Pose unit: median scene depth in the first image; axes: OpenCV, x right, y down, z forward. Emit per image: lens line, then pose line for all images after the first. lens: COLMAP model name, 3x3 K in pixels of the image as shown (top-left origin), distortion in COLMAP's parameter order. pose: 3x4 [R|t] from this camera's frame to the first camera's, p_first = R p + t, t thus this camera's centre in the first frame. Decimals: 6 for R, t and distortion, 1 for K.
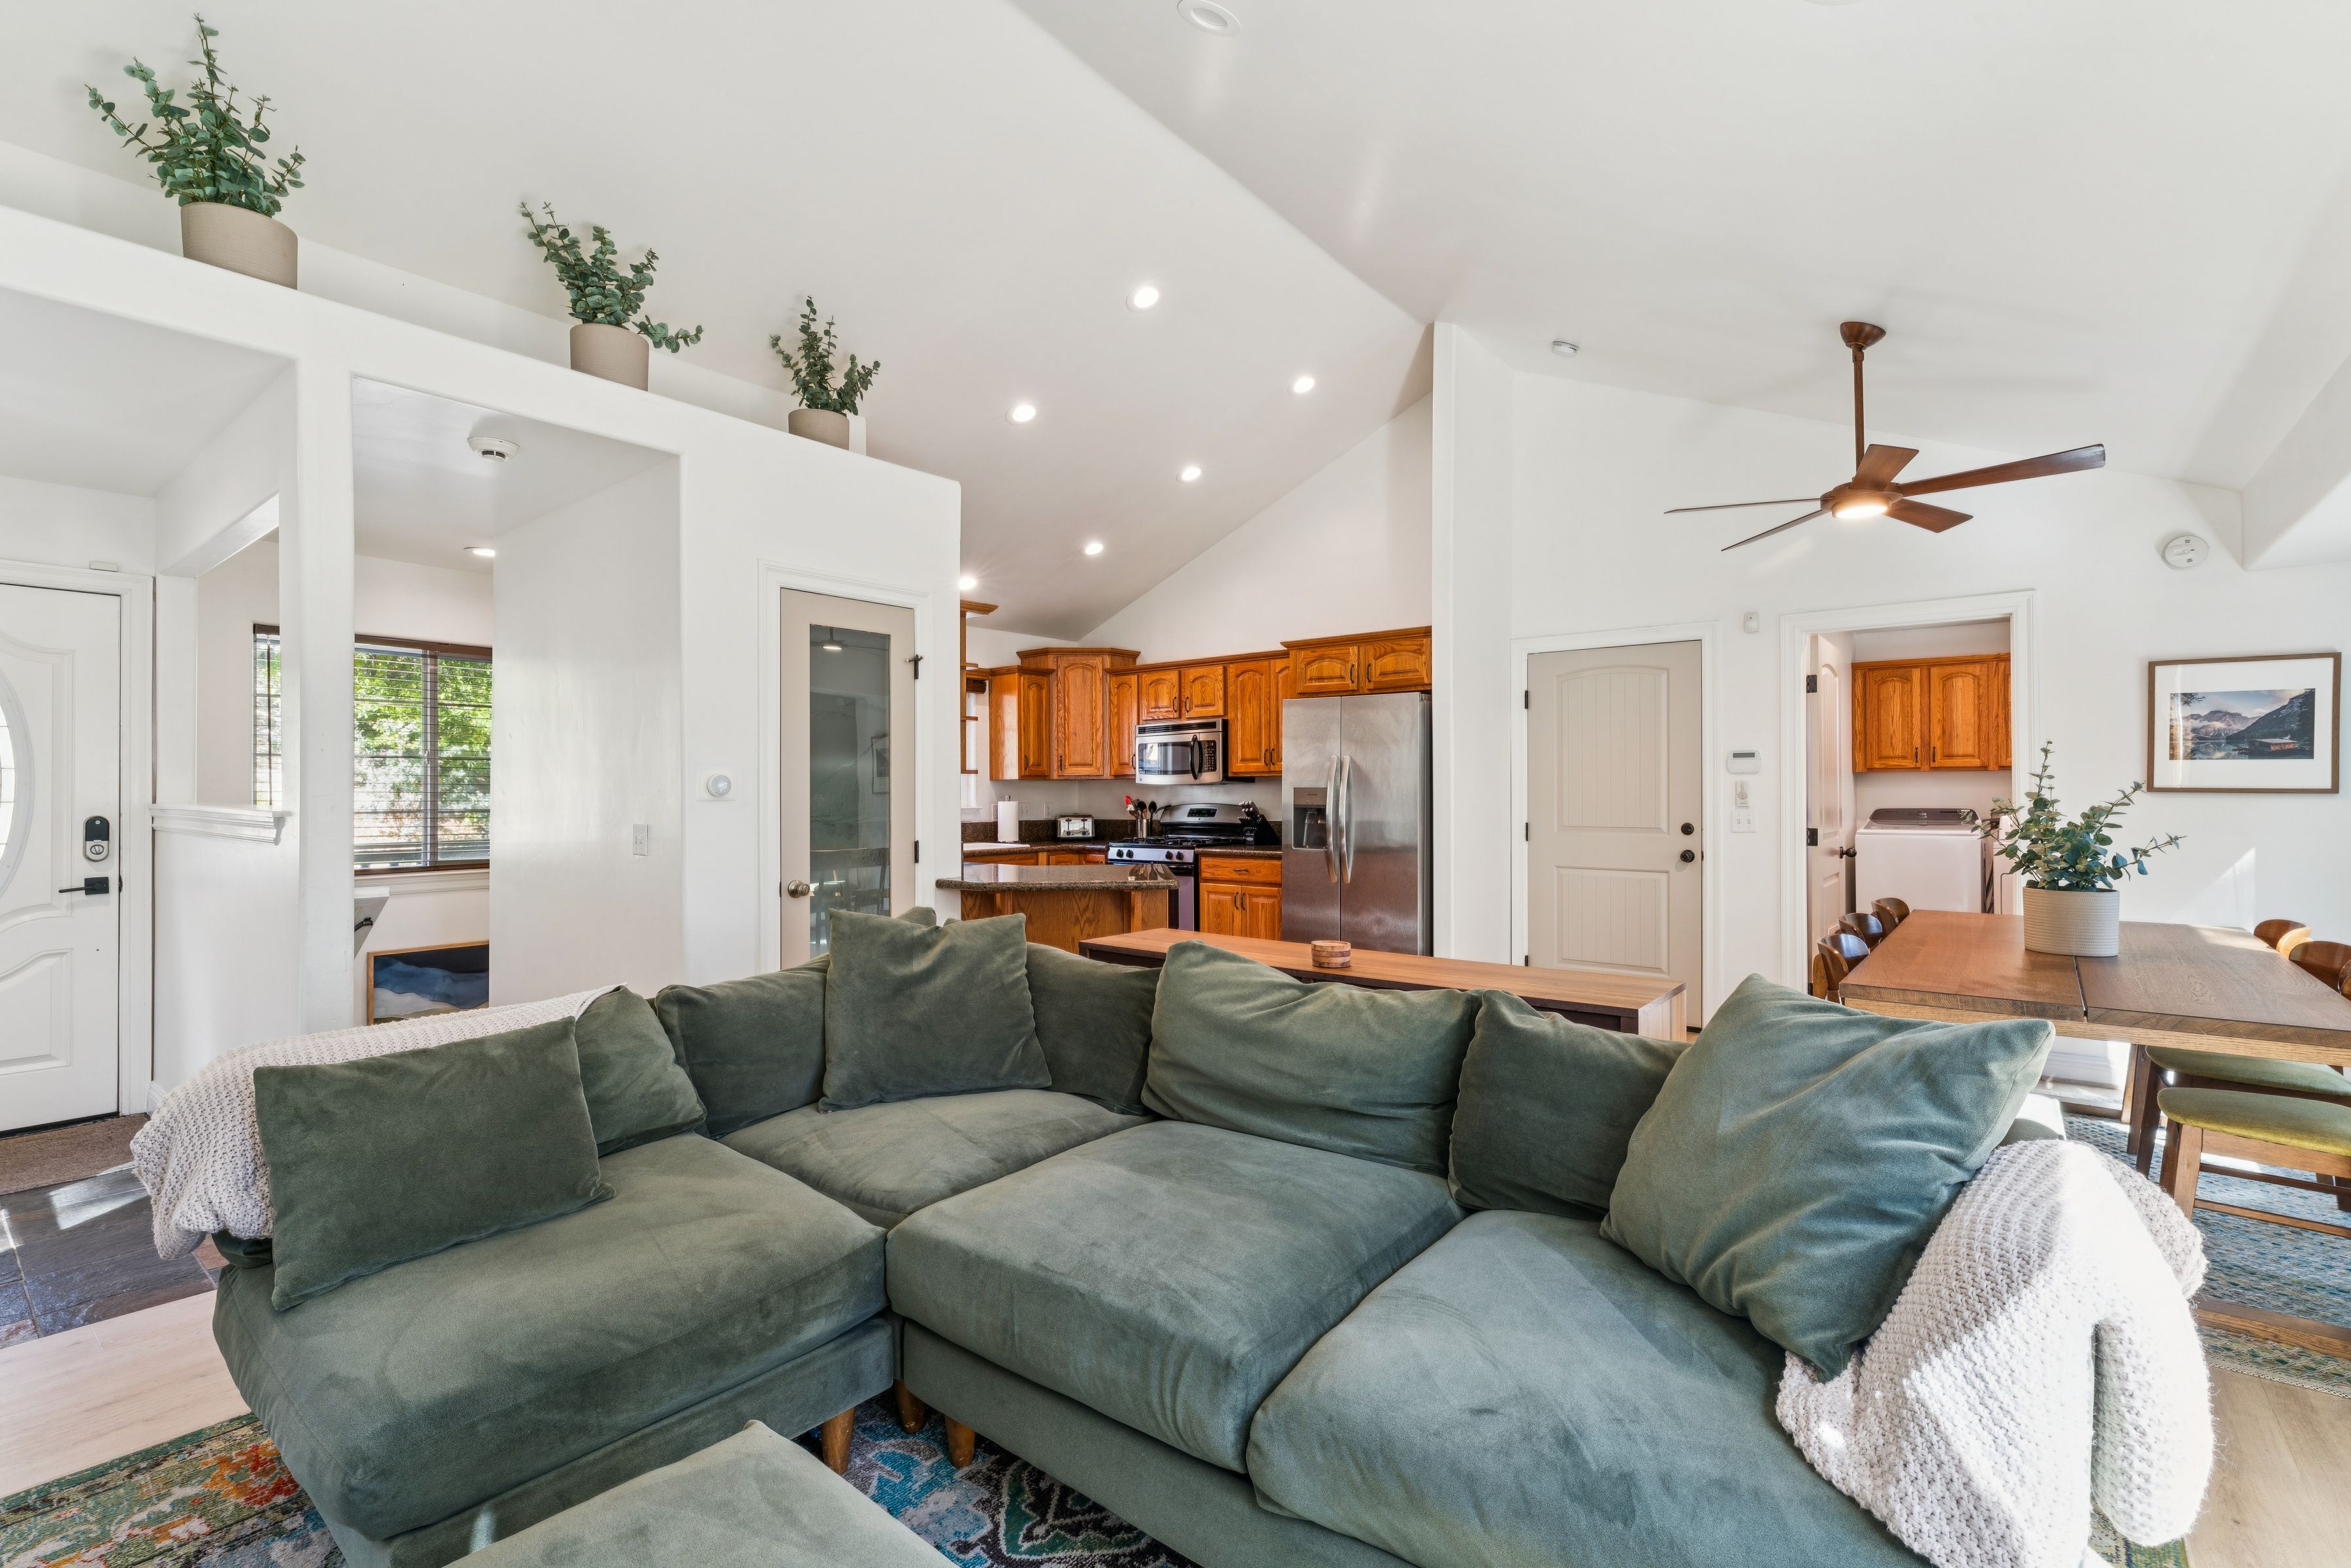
lens RADIAL K [[1081.9, 0, 1188.5], [0, 1081.9, 784.2], [0, 0, 1]] dist [-0.005295, -0.000178]
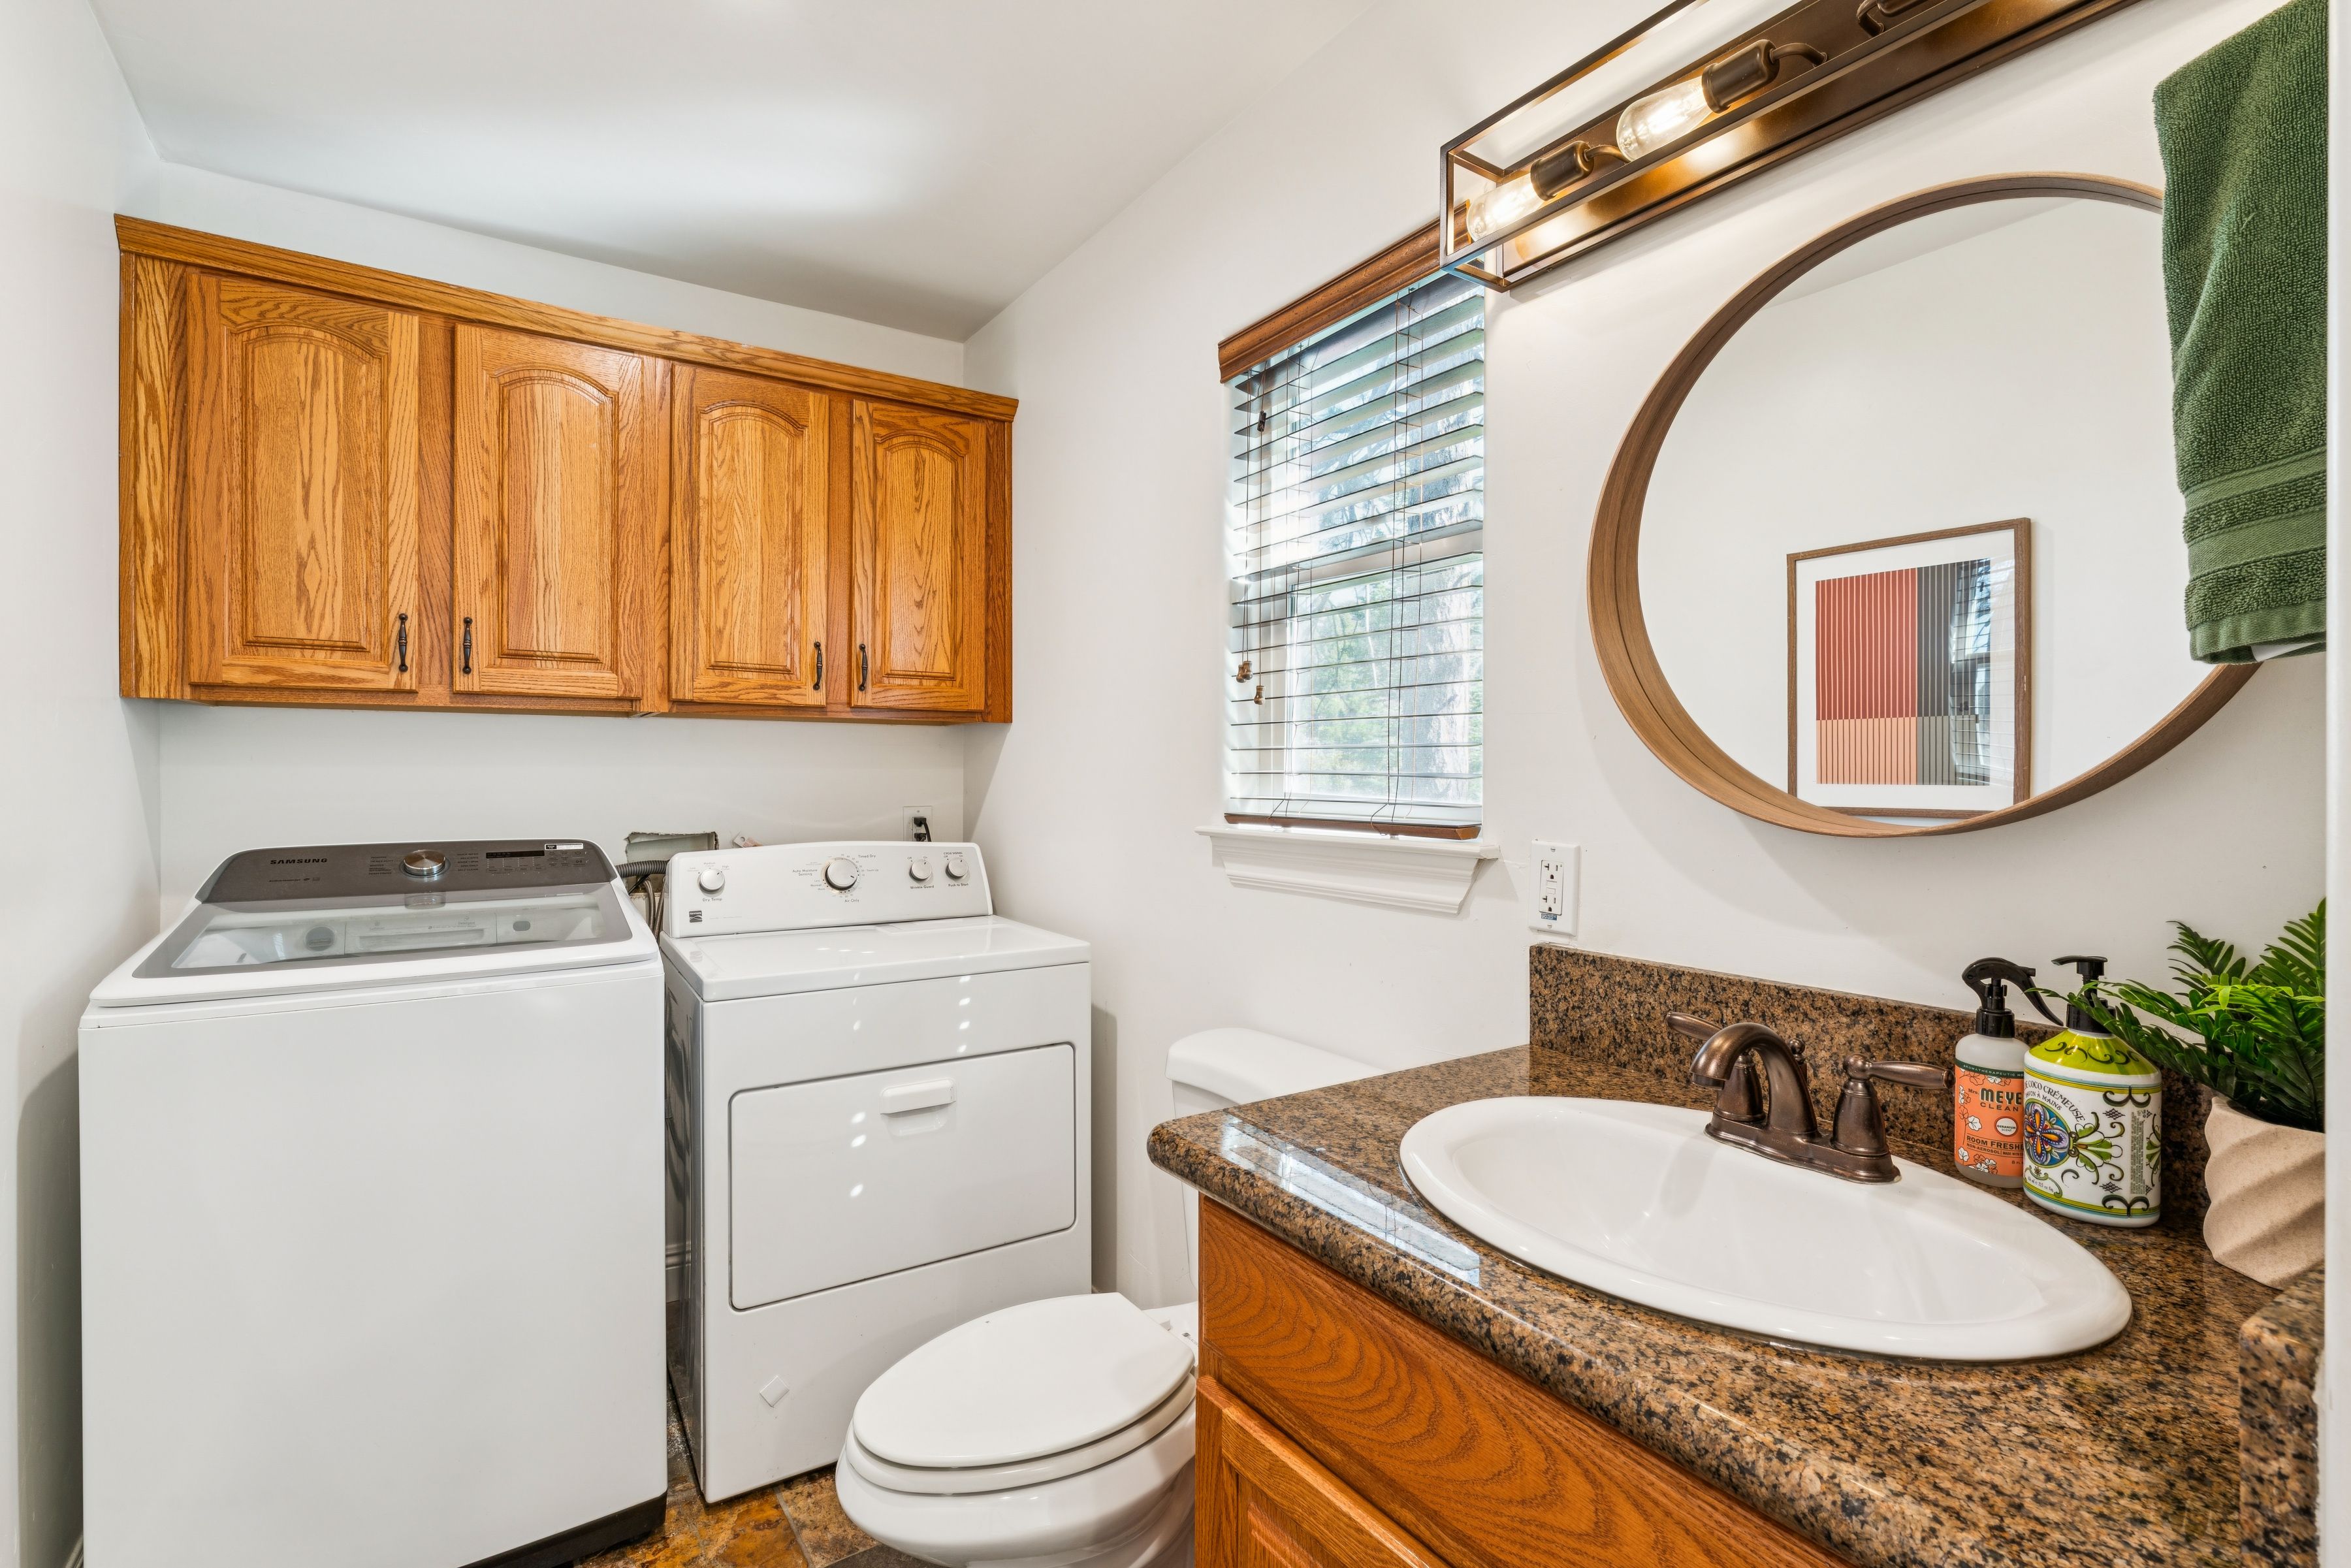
lens RADIAL K [[1081.9, 0, 1192.5], [0, 1081.9, 784.6], [0, 0, 1]] dist [-0.005295, -0.000178]
pose [[0.315794, -0.001090, 0.948827, 0.840020], [-0.006880, 0.999970, 0.003438, 0.009809], [-0.948803, -0.007614, 0.315777, 1.269035]]
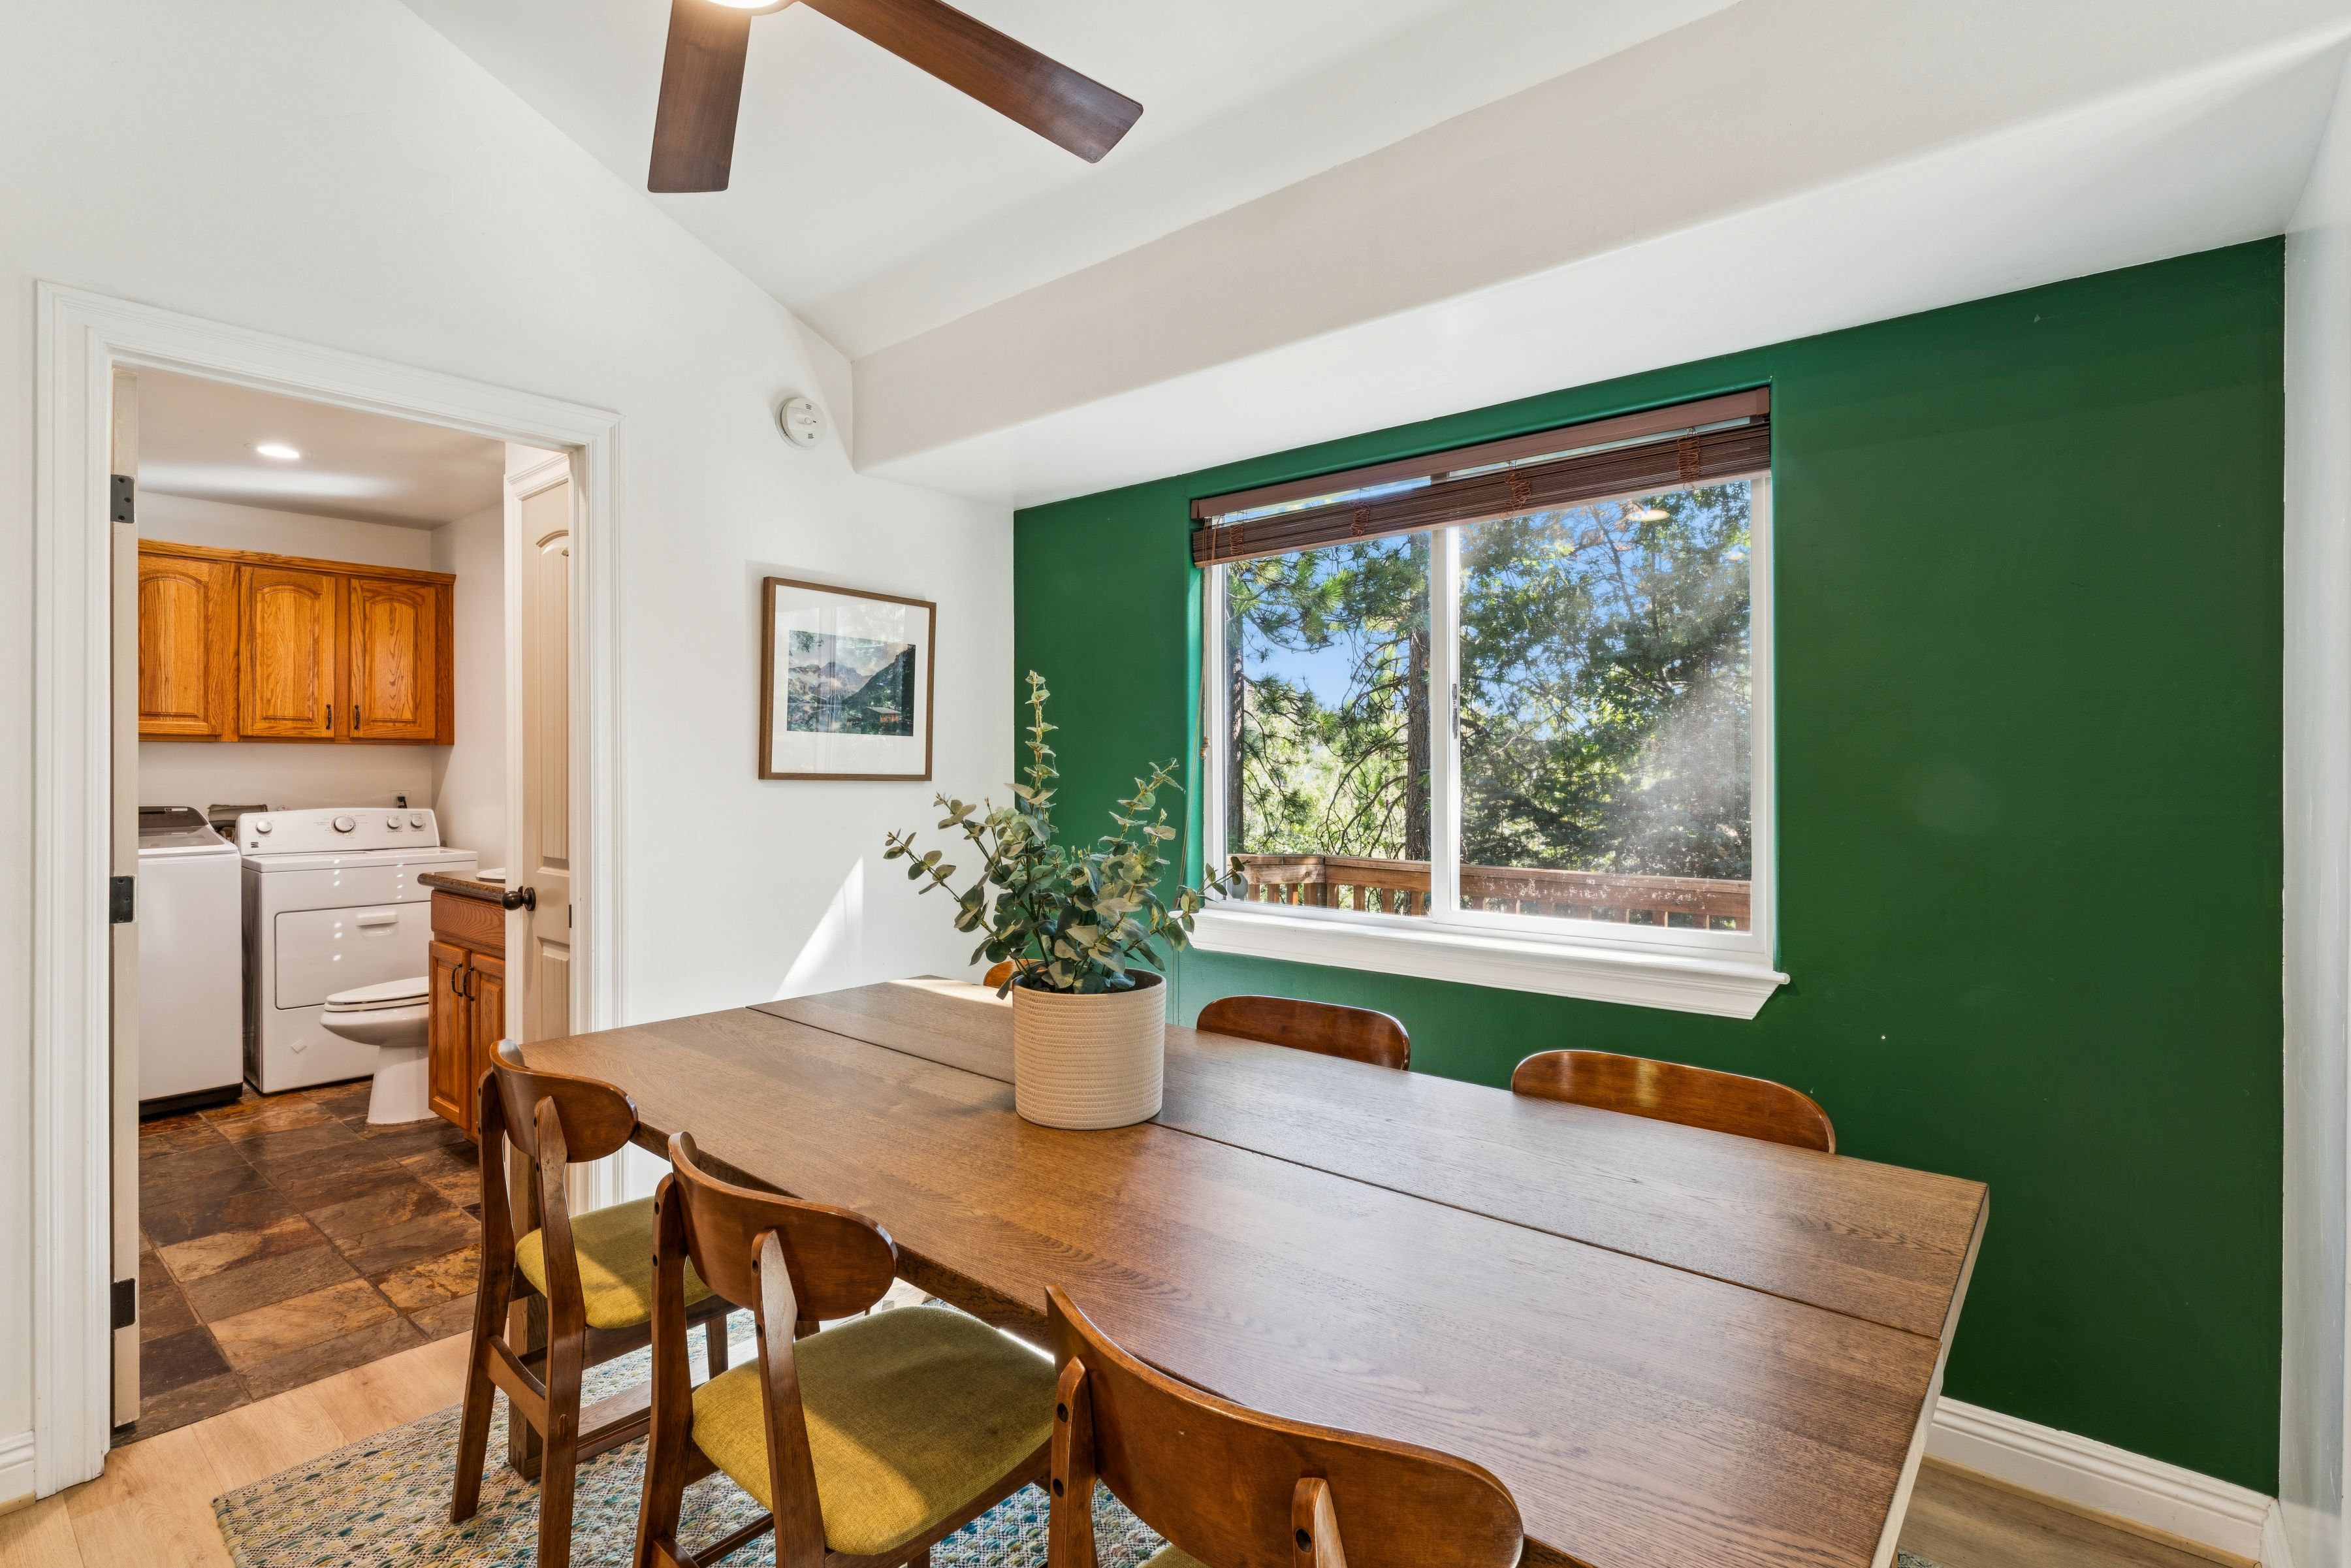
lens RADIAL K [[1081.9, 0, 1172.8], [0, 1081.9, 774.6], [0, 0, 1]] dist [-0.005295, -0.000178]
pose [[0.037408, -0.001815, 0.999298, 0.258573], [-0.006841, 0.999974, 0.002073, 0.001483], [-0.999277, -0.006914, 0.037394, 0.741786]]
